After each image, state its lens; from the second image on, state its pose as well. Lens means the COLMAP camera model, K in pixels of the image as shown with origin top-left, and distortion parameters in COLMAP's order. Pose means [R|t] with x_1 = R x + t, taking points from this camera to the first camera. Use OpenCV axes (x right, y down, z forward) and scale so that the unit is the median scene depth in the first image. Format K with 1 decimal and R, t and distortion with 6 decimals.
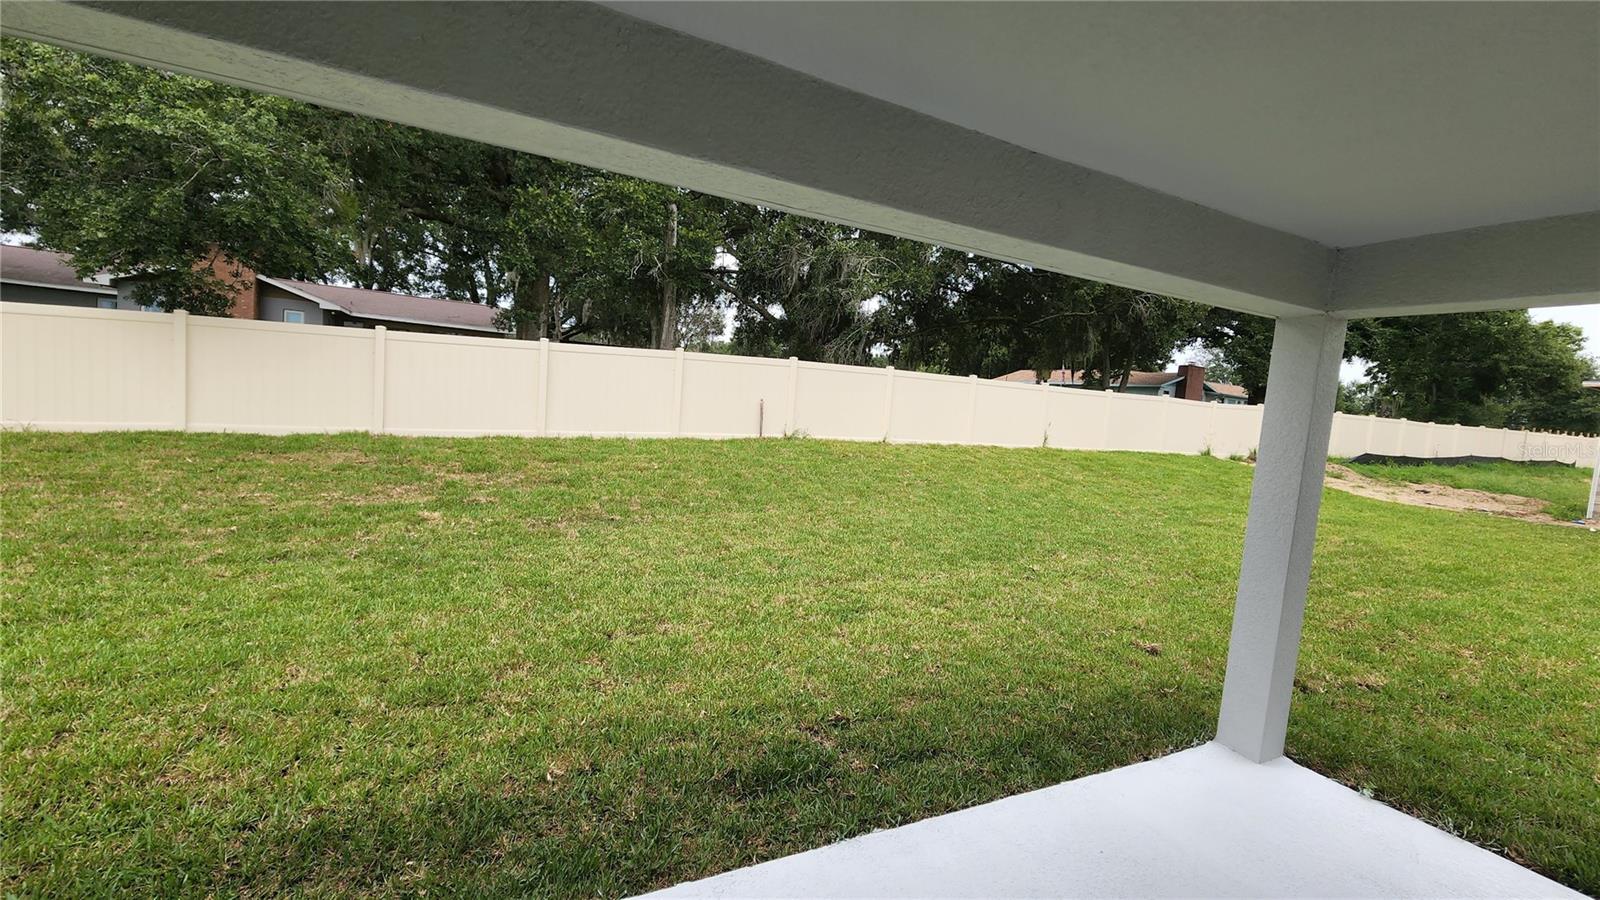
lens RADIAL K [[652.6, 0, 800.9], [0, 652.6, 455.2], [0, 0, 1]] dist [-0.001888, 0.000051]
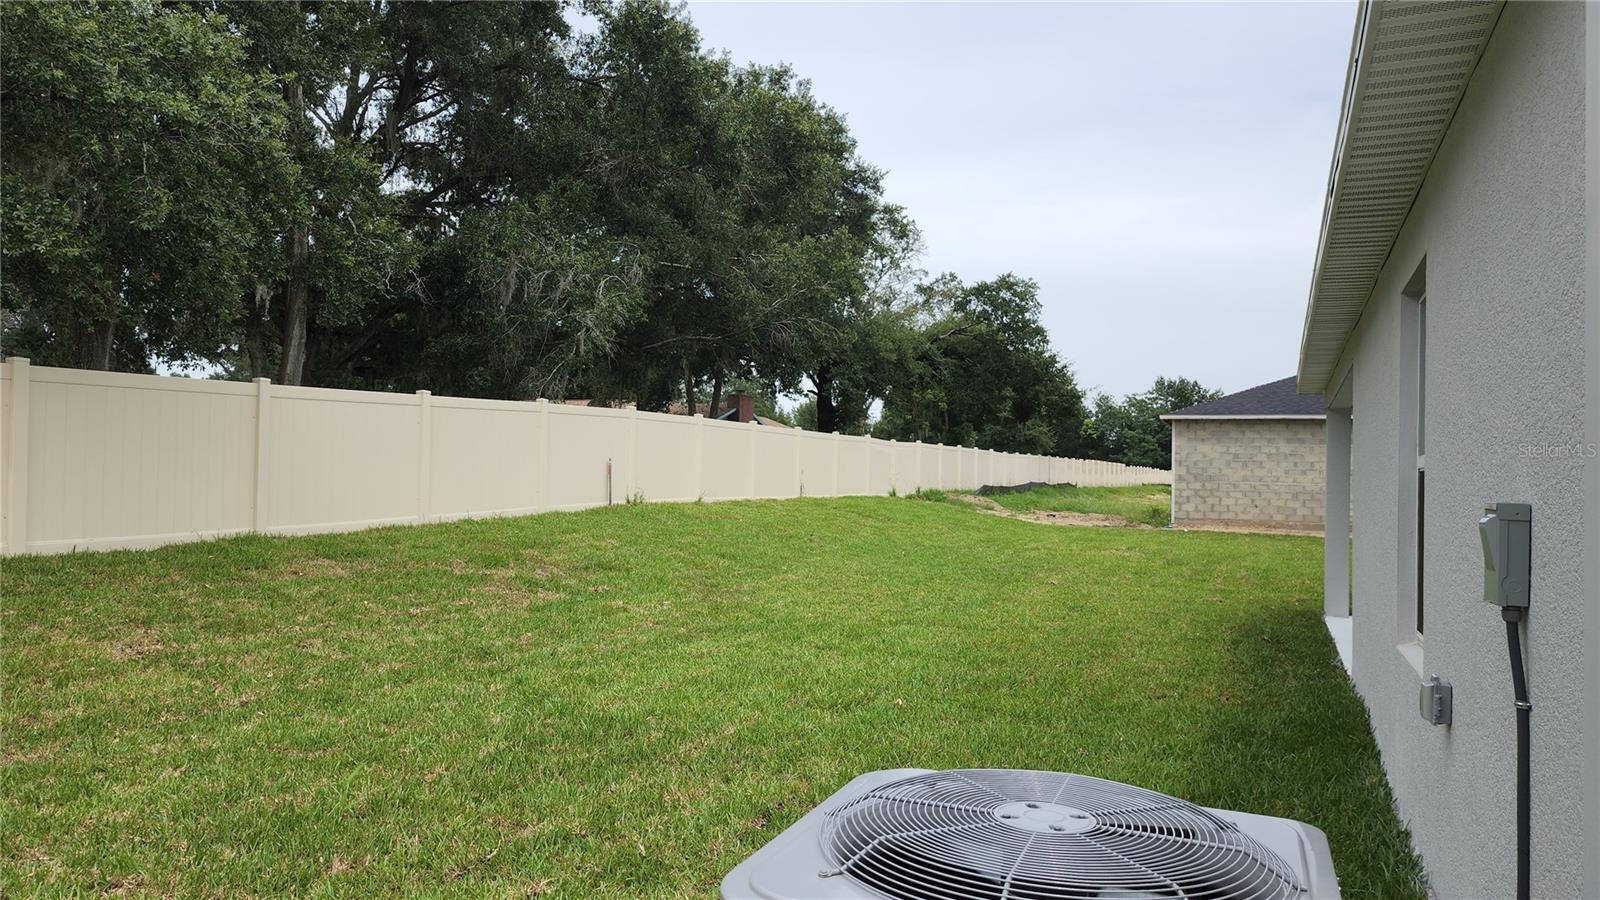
lens RADIAL K [[1054.2, 0, 782.5], [0, 1054.2, 448.1], [0, 0, 1]] dist [0.095051, 0.000507]
pose [[0.778617, -0.039043, 0.626283, -1.459398], [0.087753, 0.995030, -0.047067, -0.036008], [-0.621333, 0.091606, 0.778174, -0.336307]]
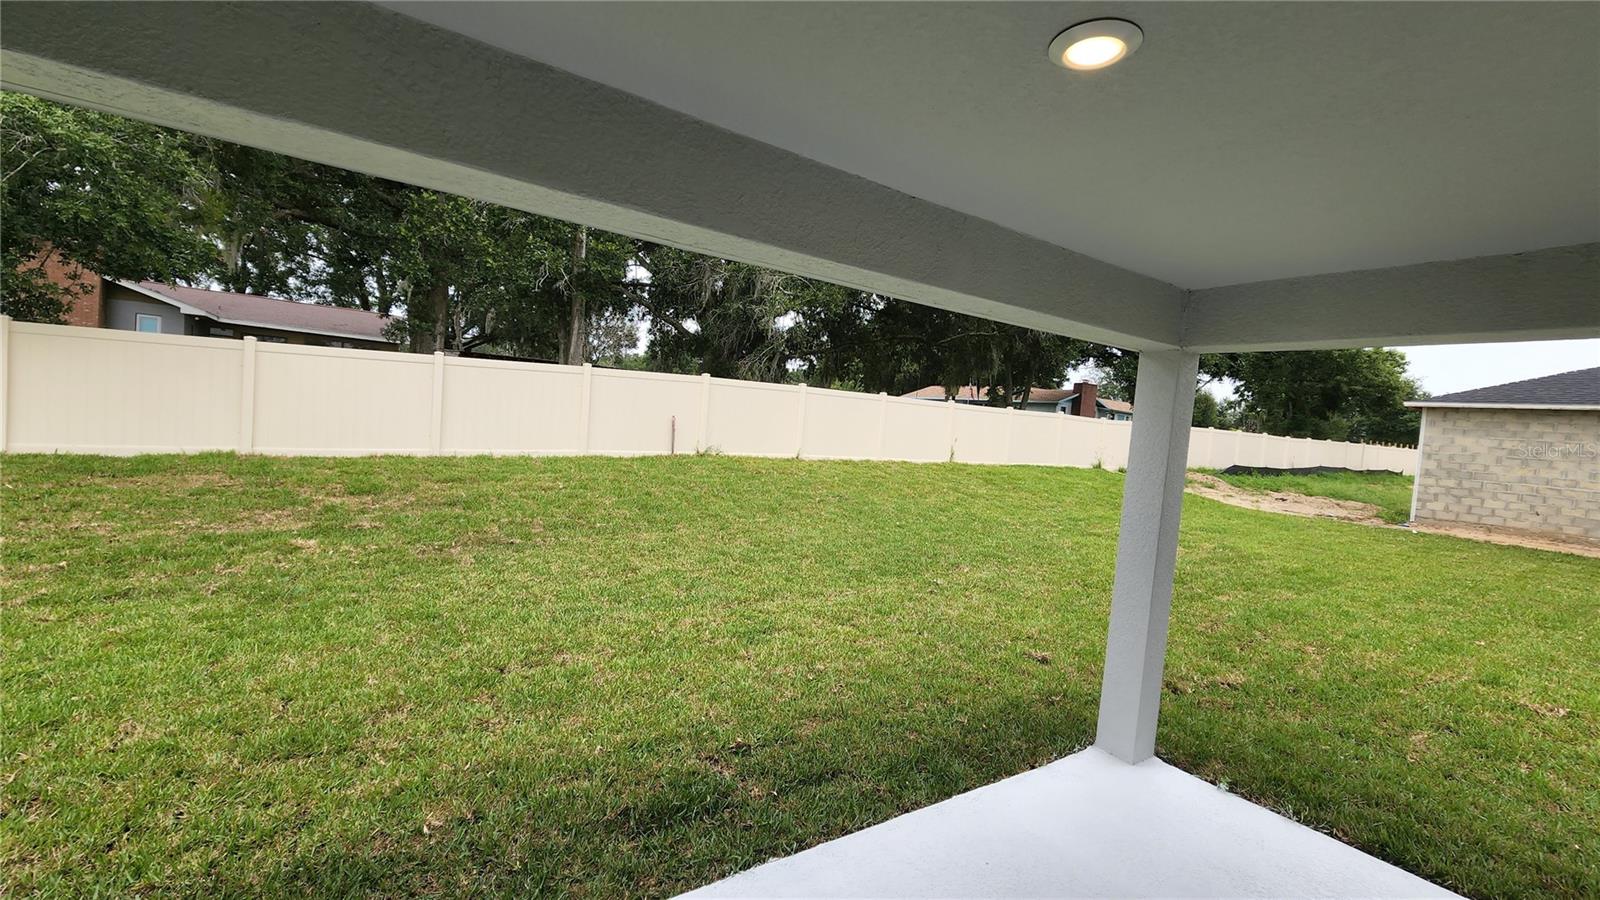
lens RADIAL K [[652.6, 0, 799.9], [0, 652.6, 455.1], [0, 0, 1]] dist [-0.001888, 0.000051]
pose [[0.992348, -0.005142, 0.123364, 0.015678], [0.007723, 0.999761, -0.020456, -0.010089], [-0.123229, 0.021252, 0.992151, -0.004604]]
